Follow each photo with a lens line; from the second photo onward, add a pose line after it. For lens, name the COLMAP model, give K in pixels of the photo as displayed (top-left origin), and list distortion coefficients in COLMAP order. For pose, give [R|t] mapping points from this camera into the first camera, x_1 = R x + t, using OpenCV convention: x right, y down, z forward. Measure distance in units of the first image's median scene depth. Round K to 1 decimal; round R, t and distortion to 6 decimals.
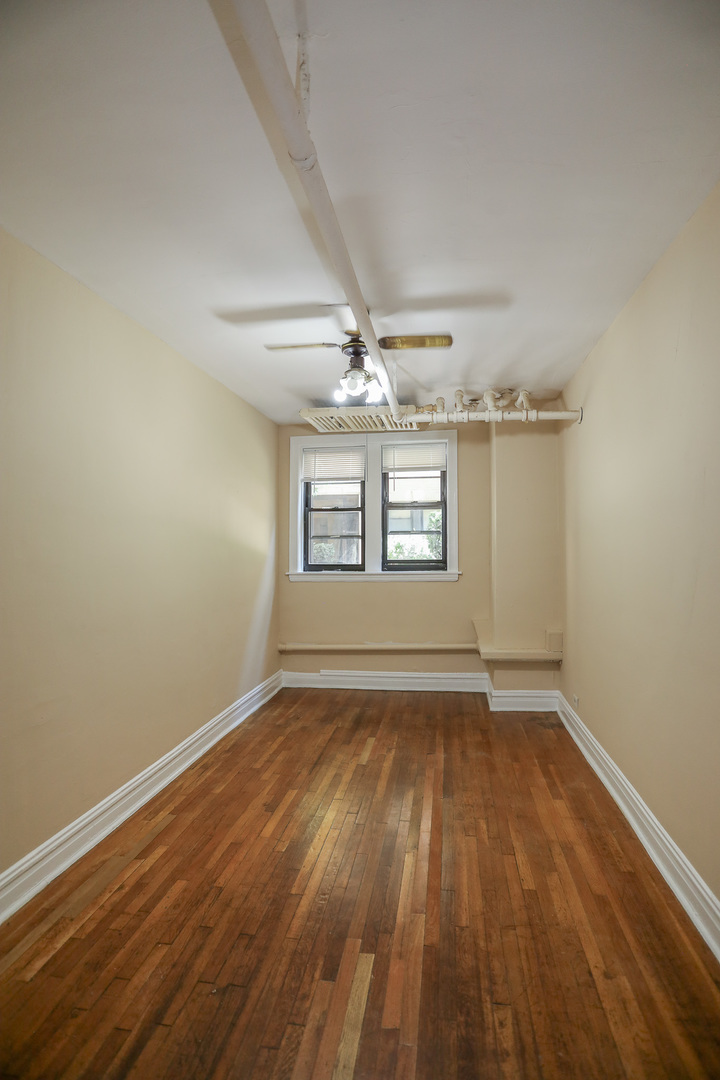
lens RADIAL K [[541.3, 0, 360.0], [0, 541.3, 540.0], [0, 0, 1]] dist [-0.000585, 0.000006]
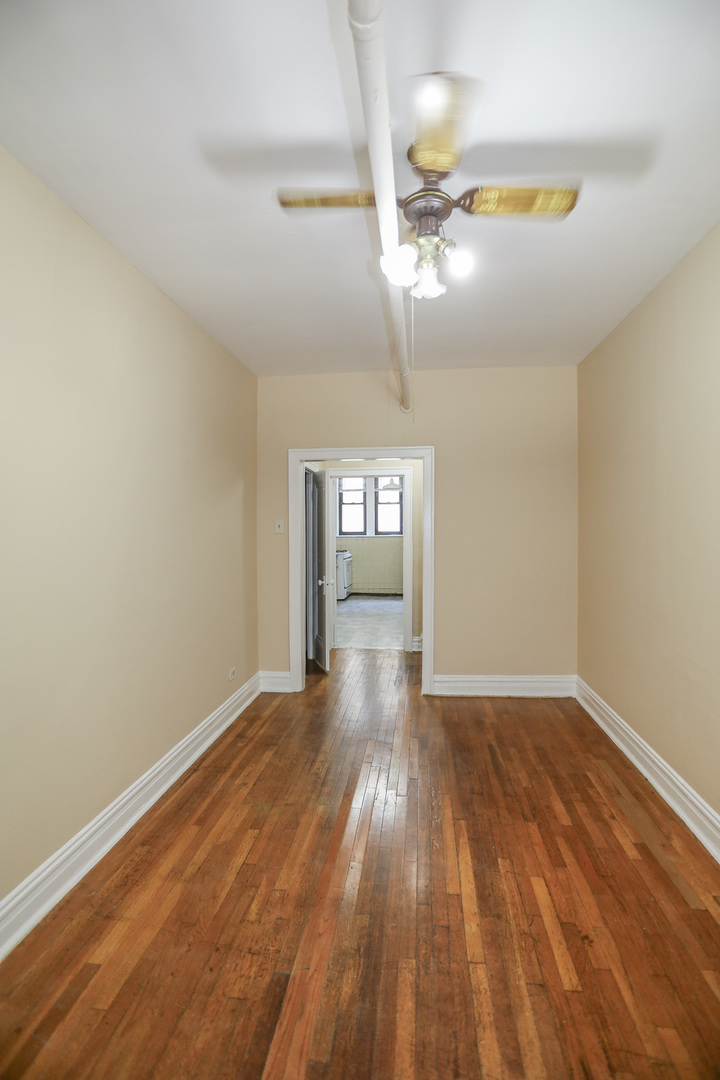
lens RADIAL K [[541.3, 0, 360.0], [0, 541.3, 540.0], [0, 0, 1]] dist [-0.000585, 0.000006]
pose [[-0.998713, 0.012858, -0.049069, 0.135217], [0.011984, 0.999765, 0.018067, 0.027356], [0.049290, 0.017456, -0.998632, 2.012939]]
